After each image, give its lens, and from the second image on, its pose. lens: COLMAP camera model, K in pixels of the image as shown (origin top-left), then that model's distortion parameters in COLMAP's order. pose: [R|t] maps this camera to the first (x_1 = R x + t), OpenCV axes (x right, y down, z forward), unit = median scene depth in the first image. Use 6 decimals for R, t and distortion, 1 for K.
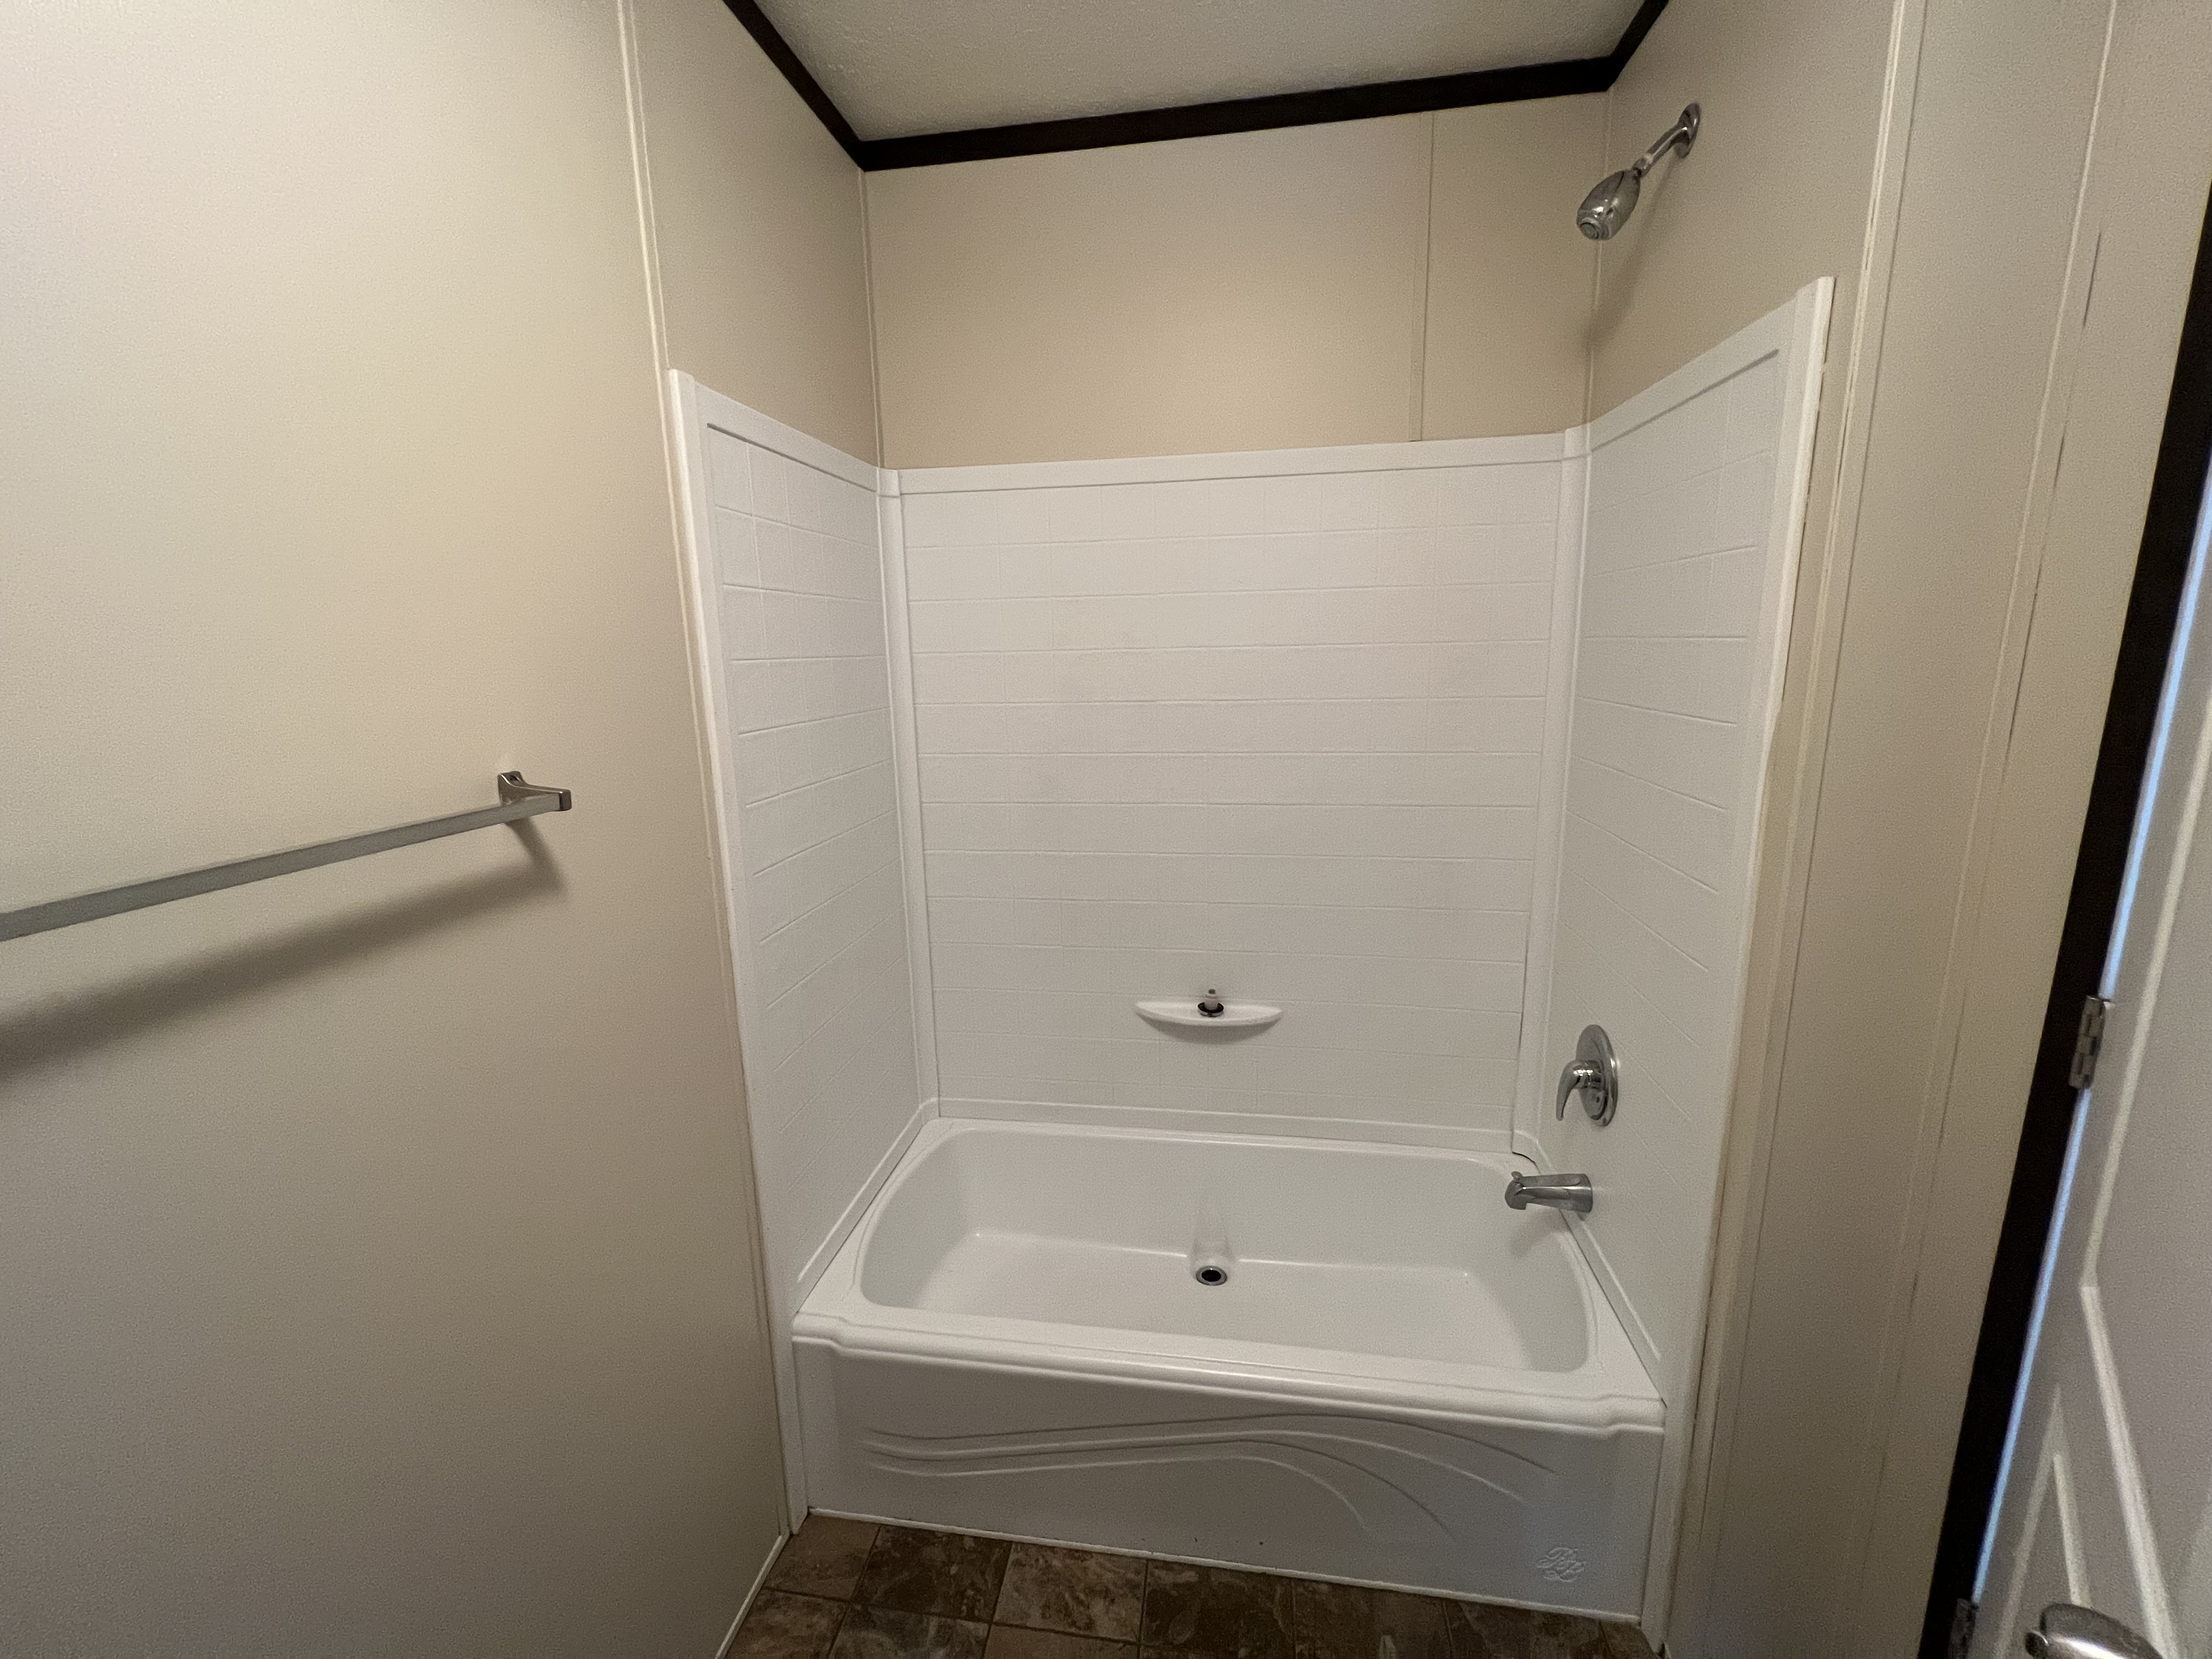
lens RADIAL K [[891.6, 0, 1106.6], [0, 891.6, 819.8], [0, 0, 1]] dist [0.001066, 0.000558]
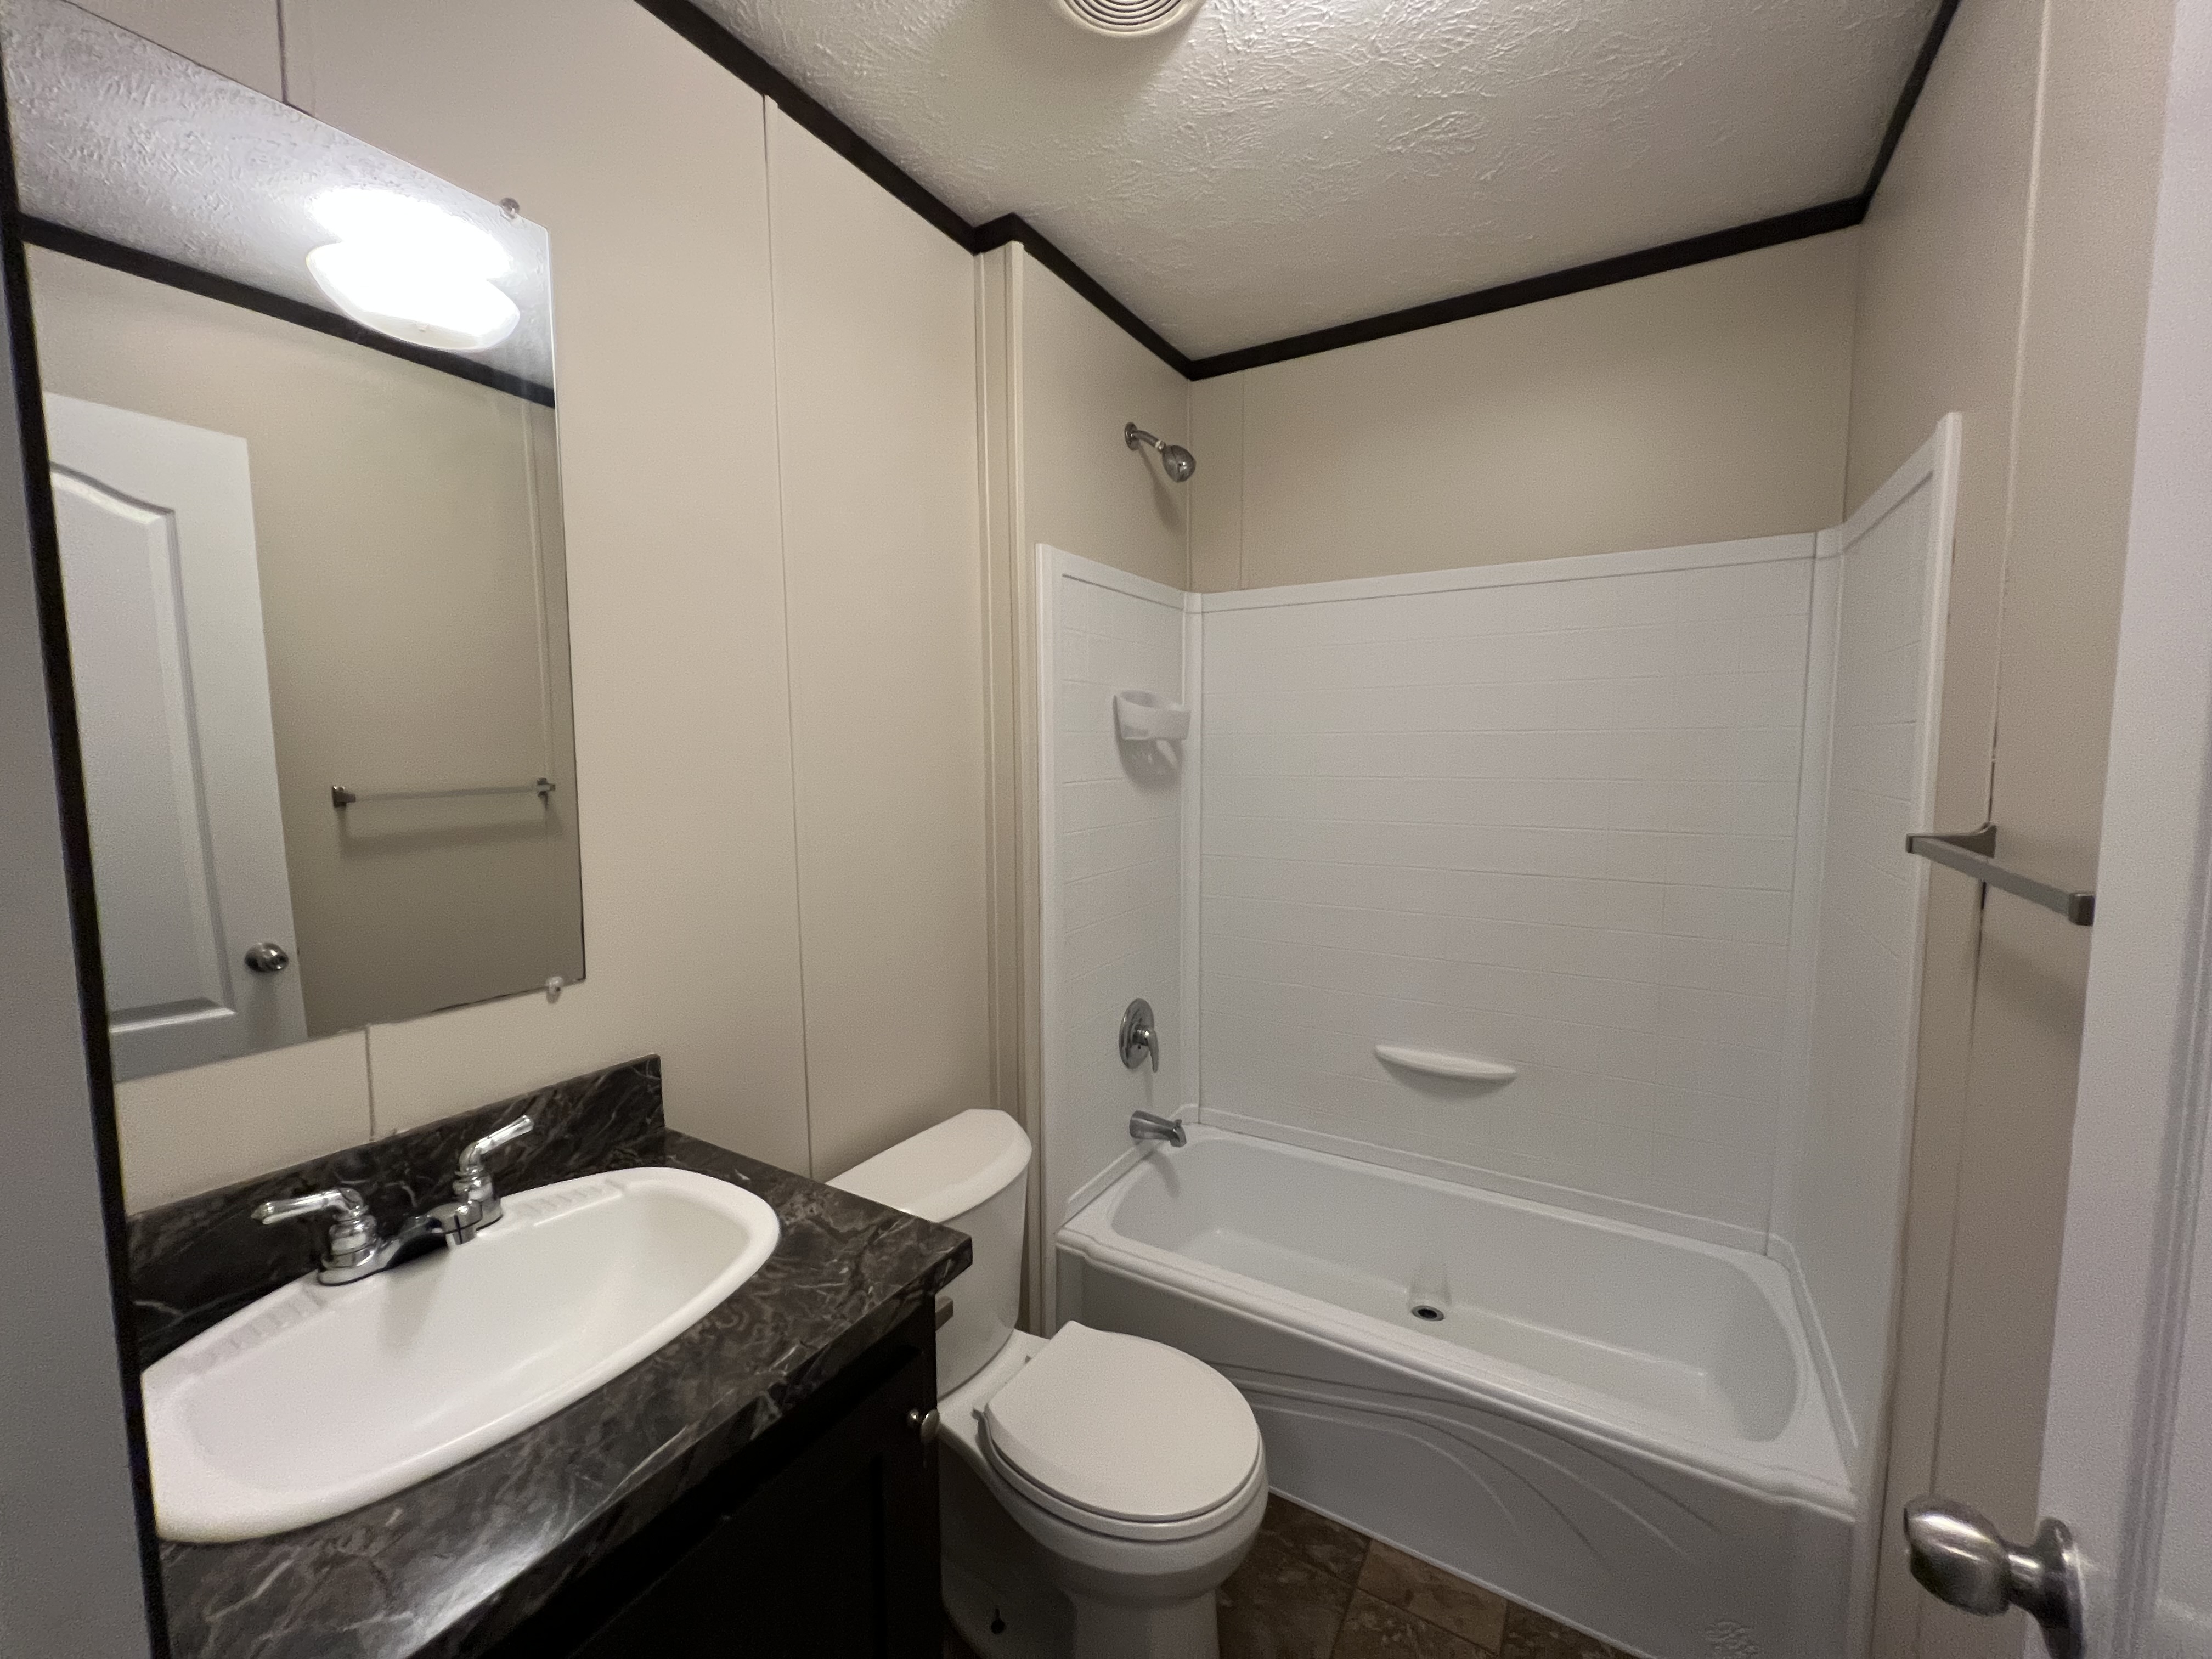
lens RADIAL K [[891.6, 0, 1106.6], [0, 891.6, 819.8], [0, 0, 1]] dist [0.001066, 0.000558]
pose [[0.927811, 0.052461, -0.369343, 0.149663], [-0.089697, 0.992389, -0.084368, 0.059510], [0.362106, 0.111406, 0.925456, -0.230715]]
